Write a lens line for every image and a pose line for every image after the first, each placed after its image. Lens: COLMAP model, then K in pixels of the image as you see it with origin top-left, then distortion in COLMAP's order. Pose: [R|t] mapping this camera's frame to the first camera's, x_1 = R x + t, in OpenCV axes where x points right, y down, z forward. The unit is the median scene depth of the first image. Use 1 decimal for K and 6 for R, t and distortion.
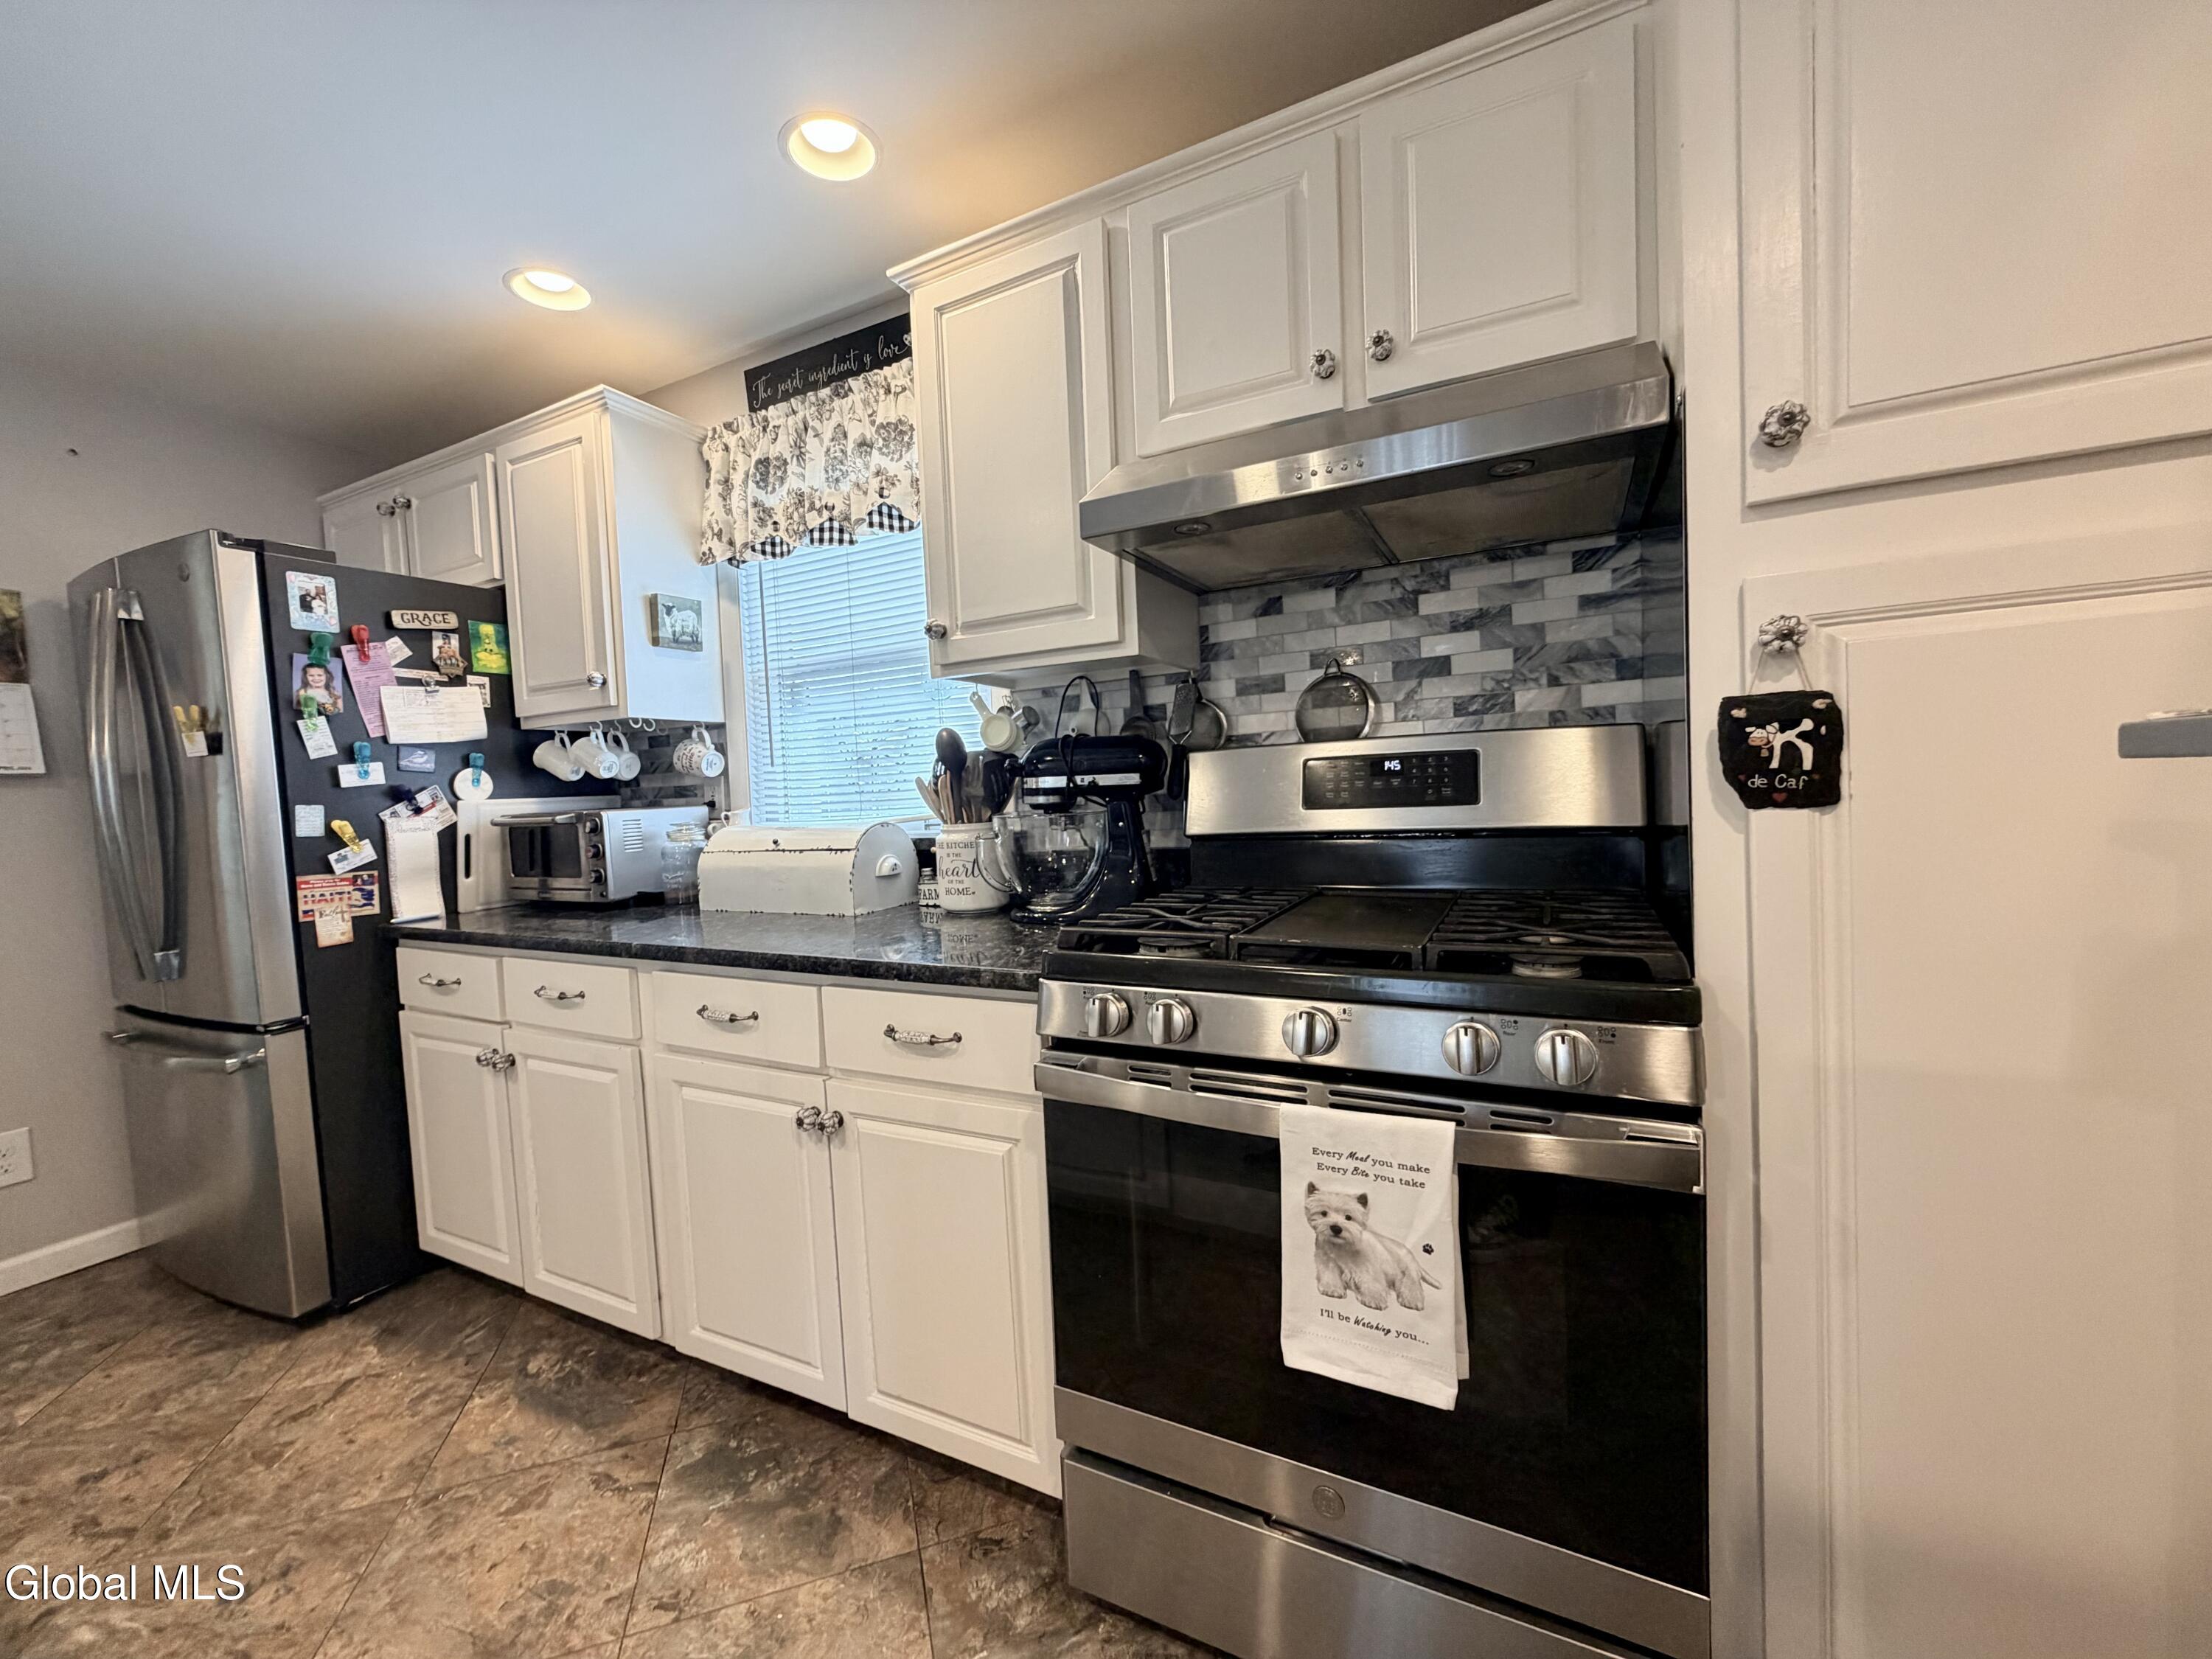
lens RADIAL K [[878.6, 0, 1090.9], [0, 878.6, 827.8], [0, 0, 1]] dist [0.000743, -0.000183]
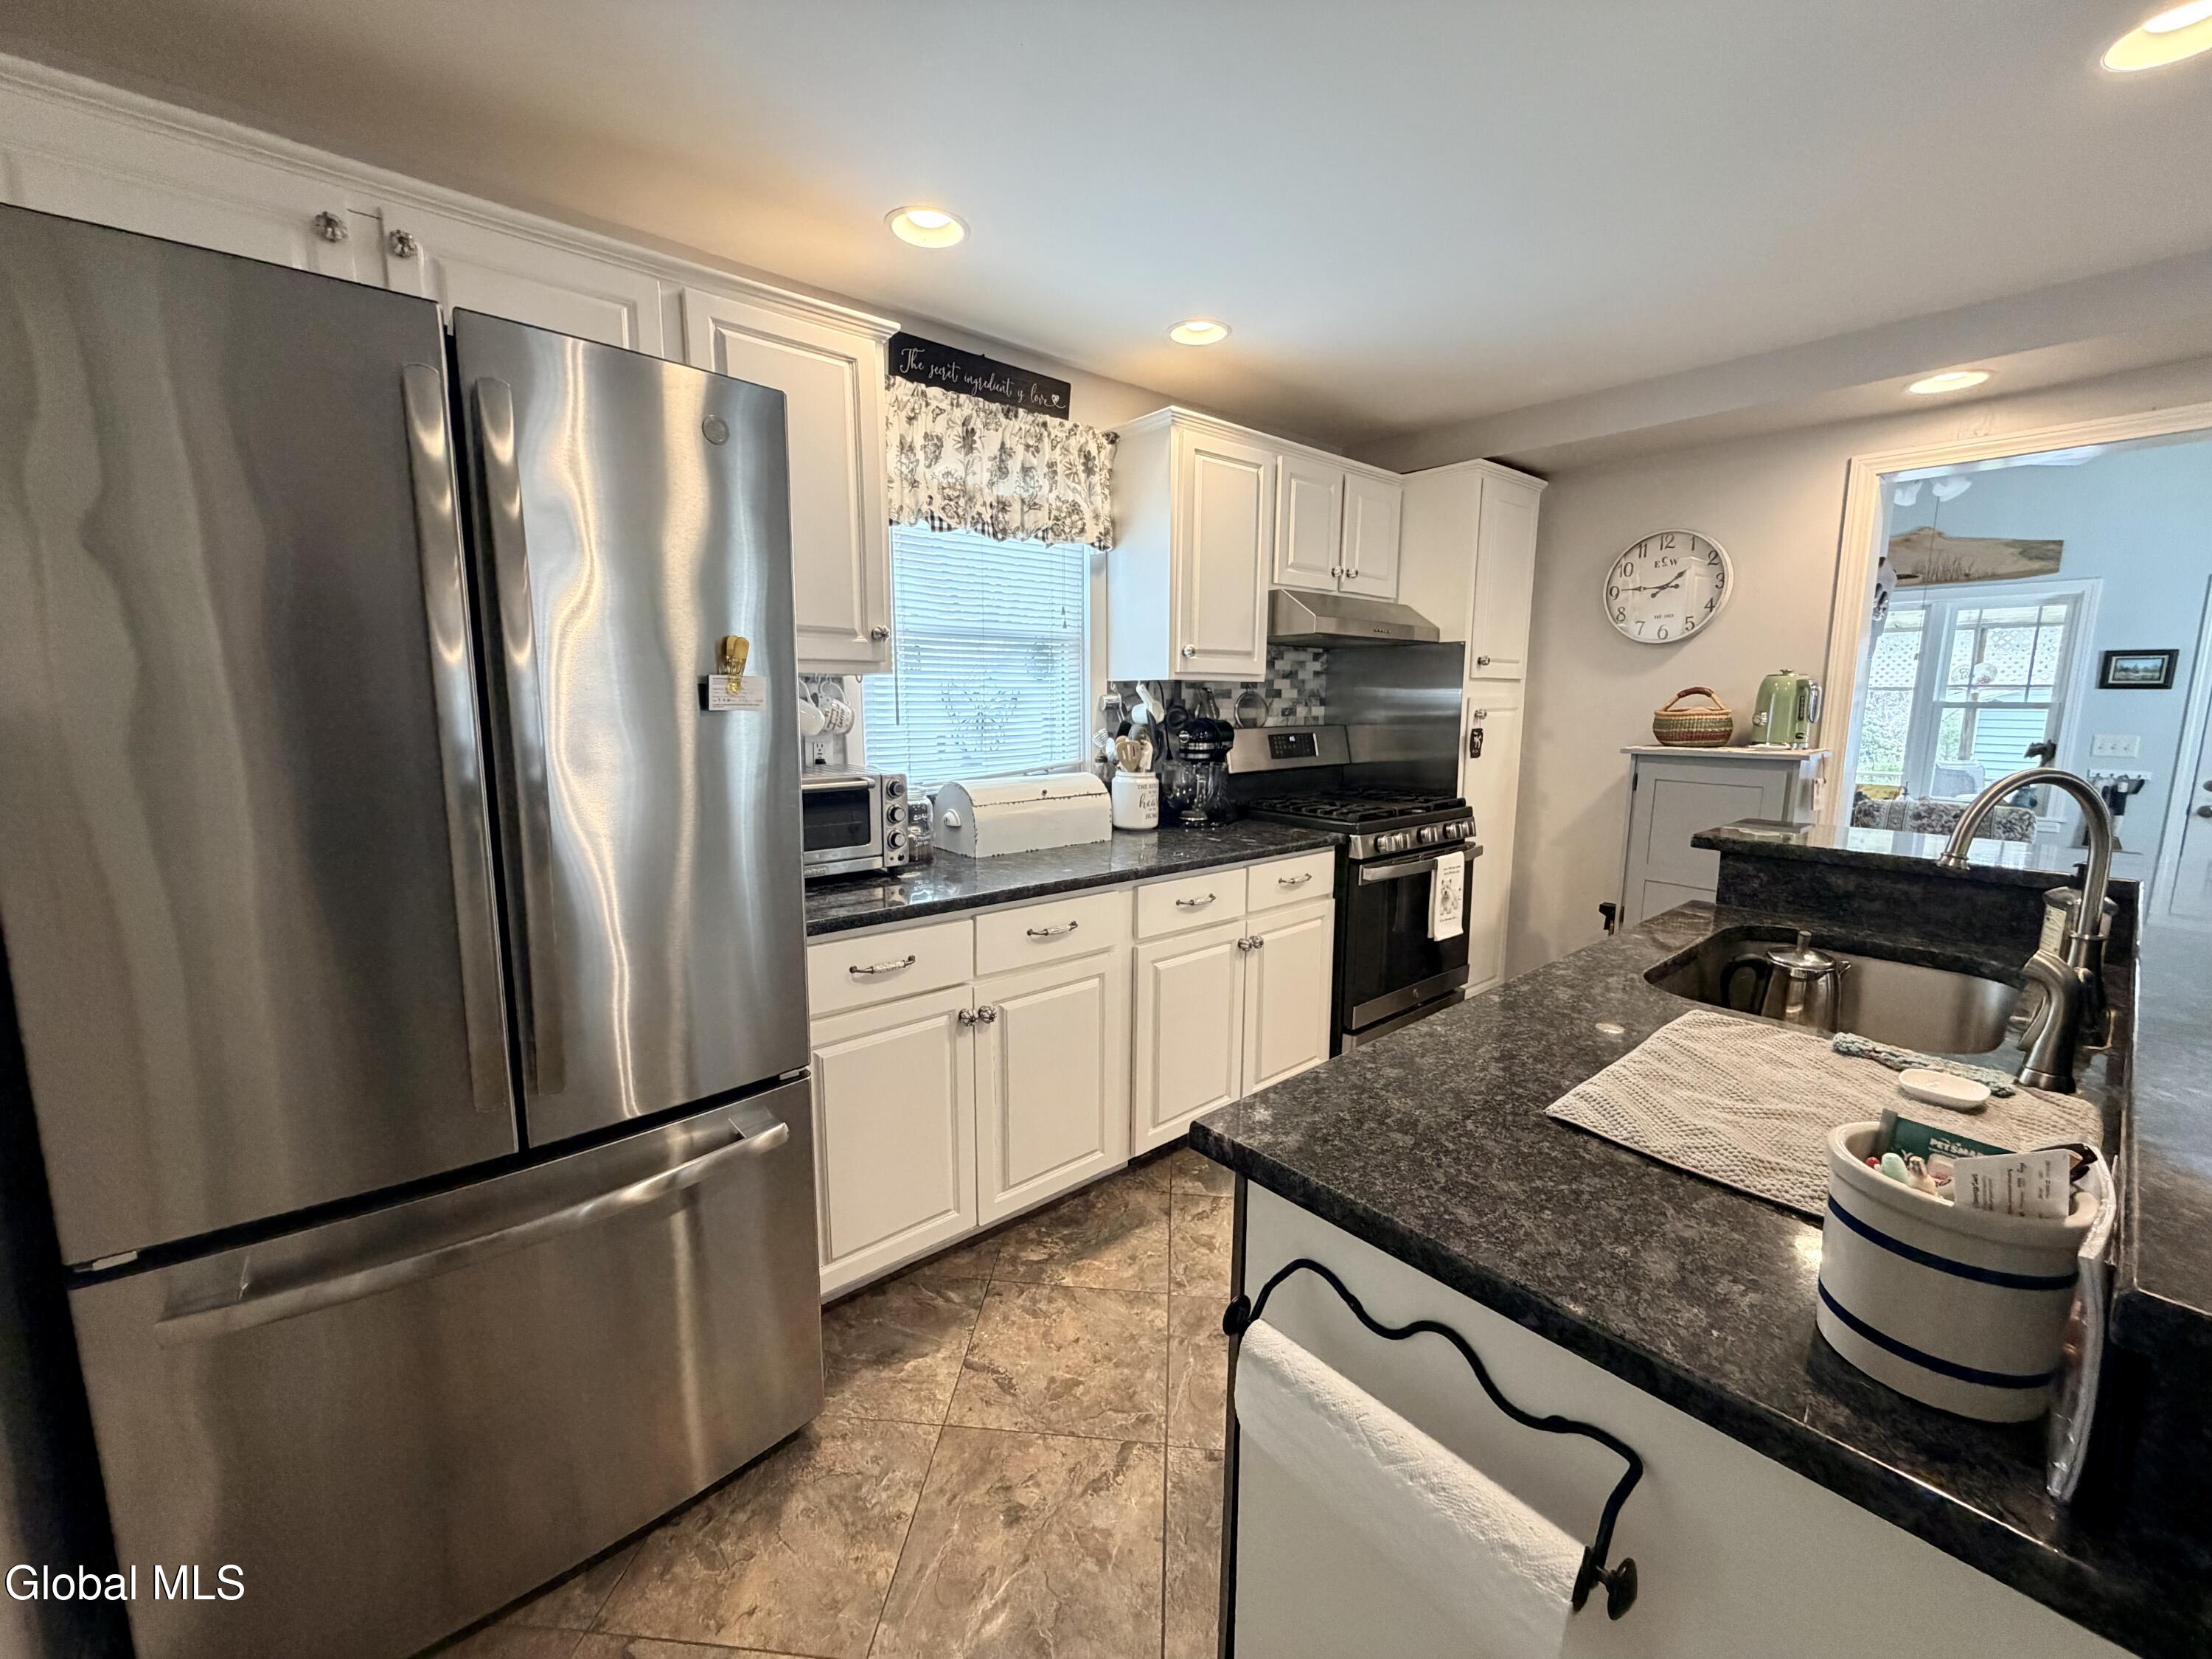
lens RADIAL K [[878.6, 0, 1096.9], [0, 878.6, 828.1], [0, 0, 1]] dist [0.000743, -0.000183]
pose [[0.380793, -0.091200, 0.920152, -1.753099], [0.023874, 0.995762, 0.088814, -0.049785], [-0.924352, -0.011852, 0.381357, 0.540499]]
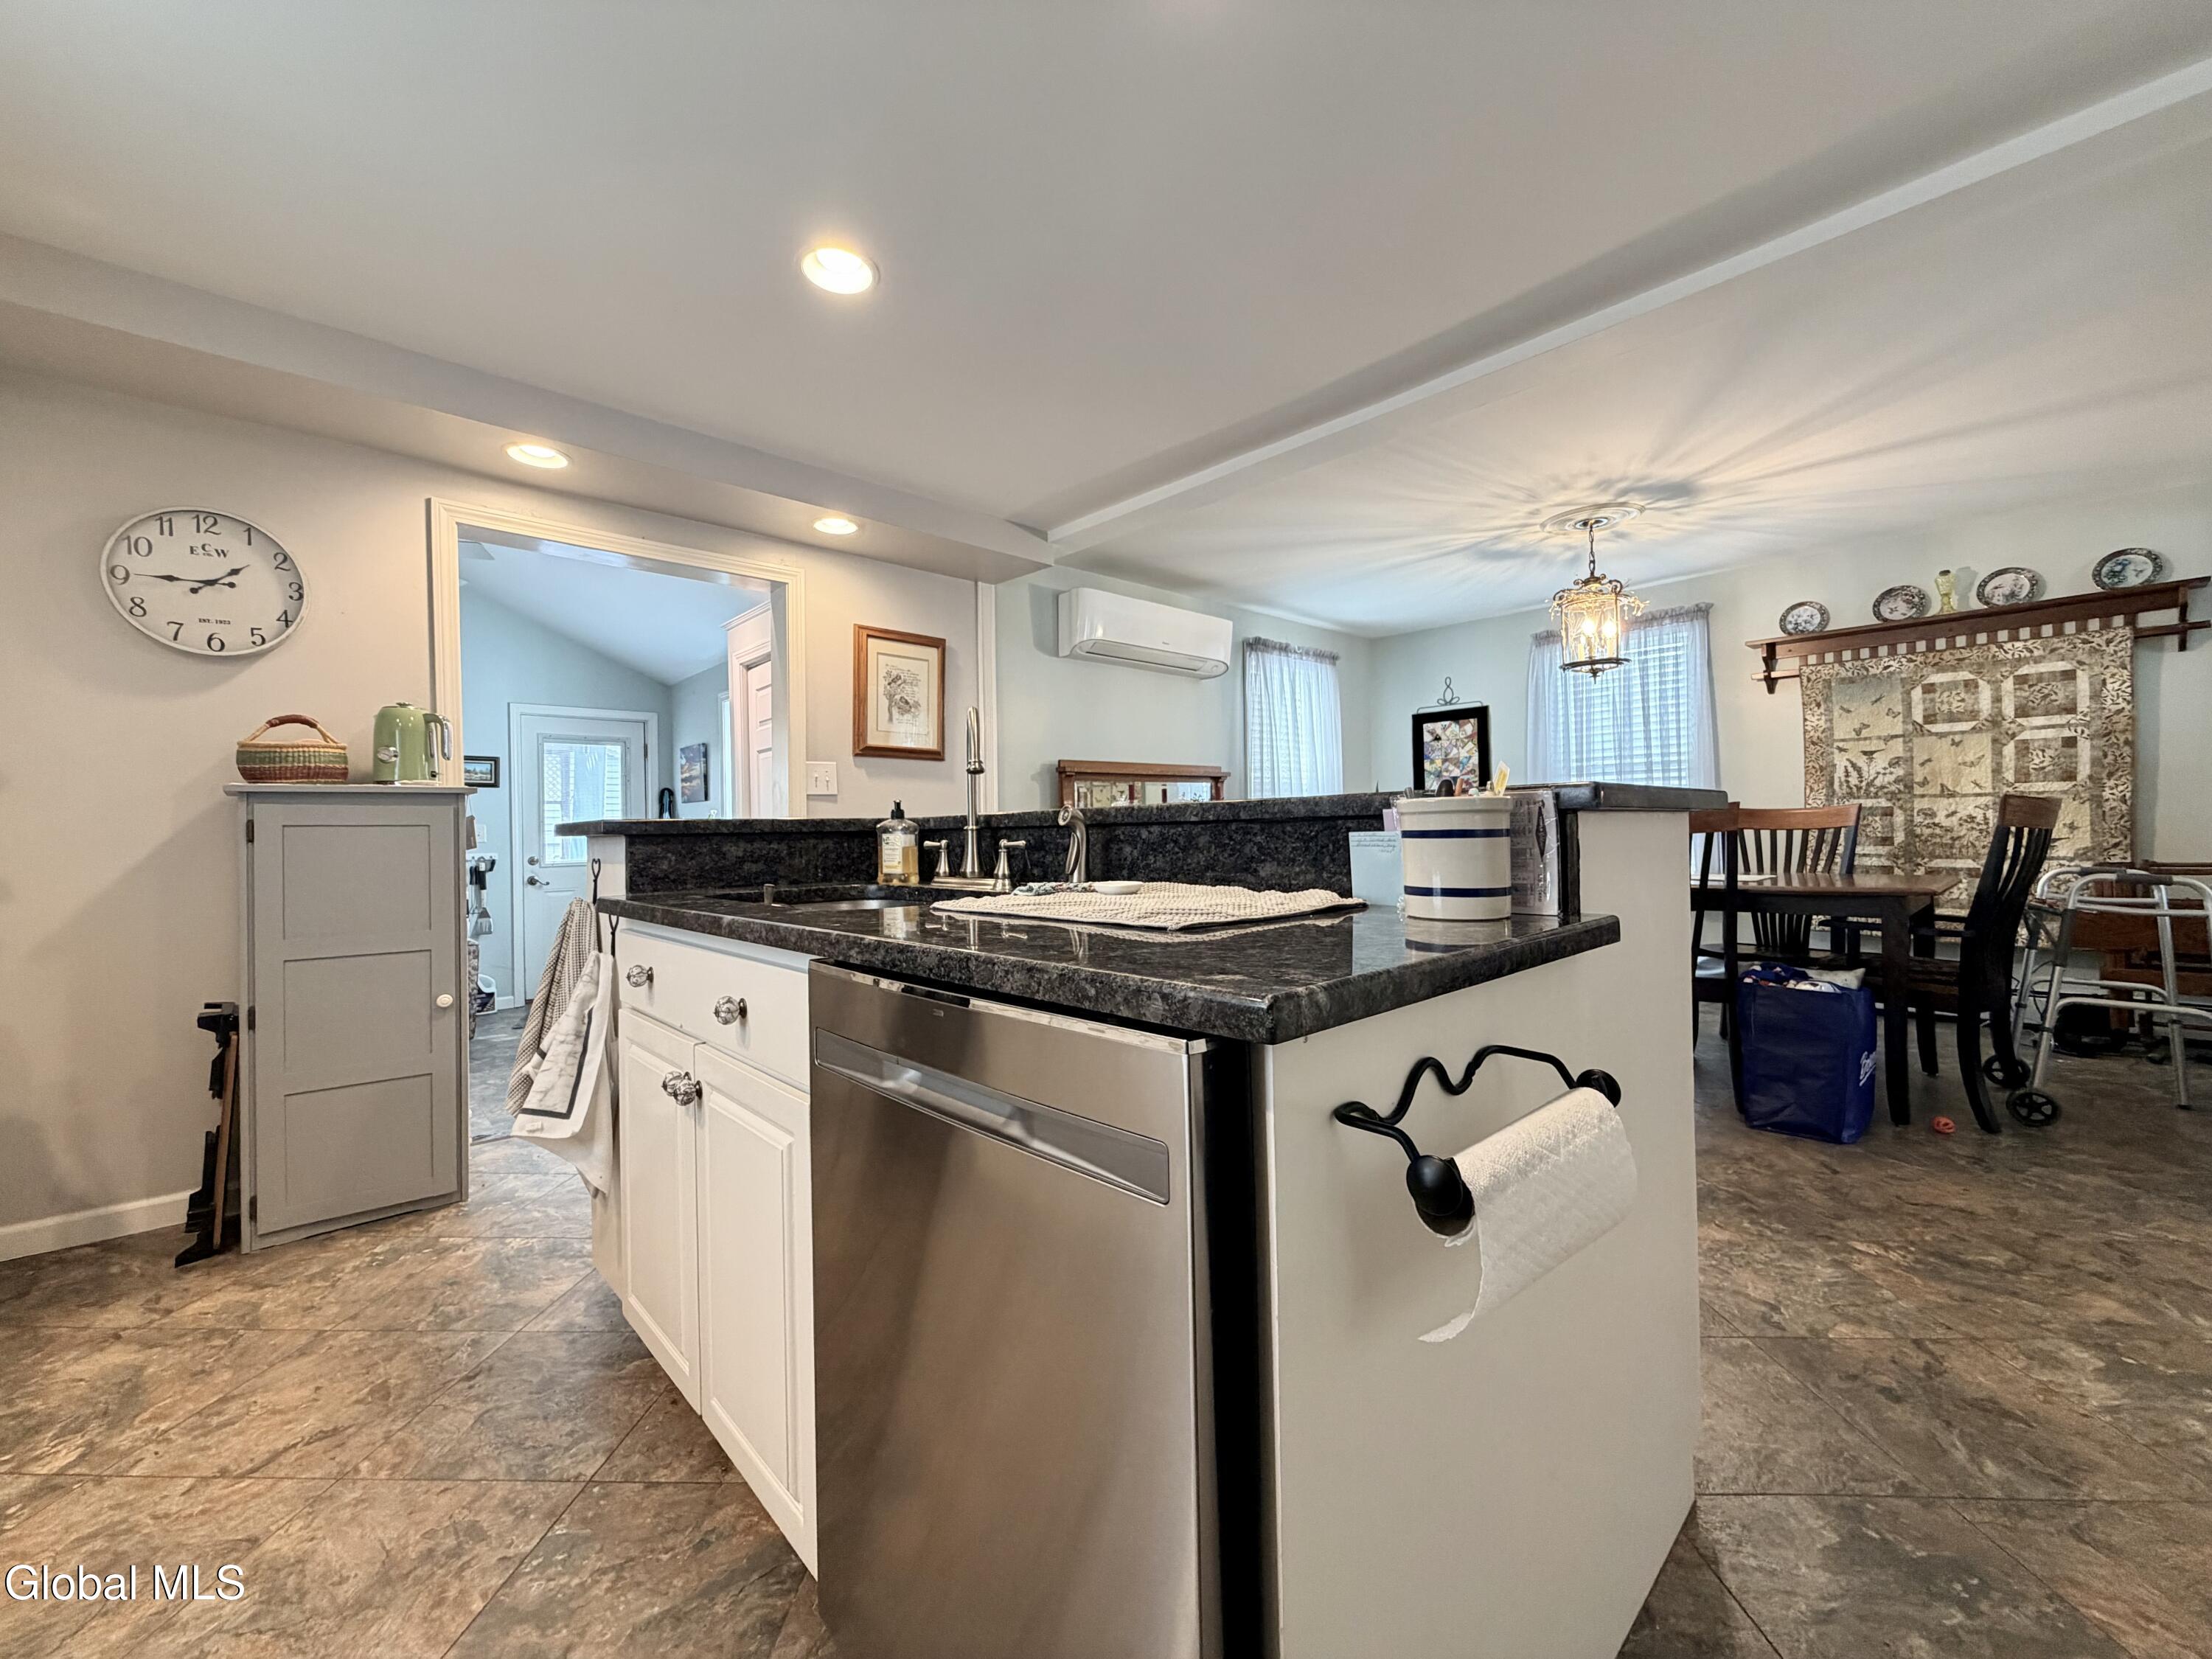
lens RADIAL K [[878.6, 0, 1097.8], [0, 878.6, 829.4], [0, 0, 1]] dist [0.000743, -0.000183]
pose [[-0.939580, 0.065315, 0.336041, -1.306468], [0.079702, 0.996391, 0.029184, 0.099677], [-0.332922, 0.054204, -0.941395, 1.014714]]
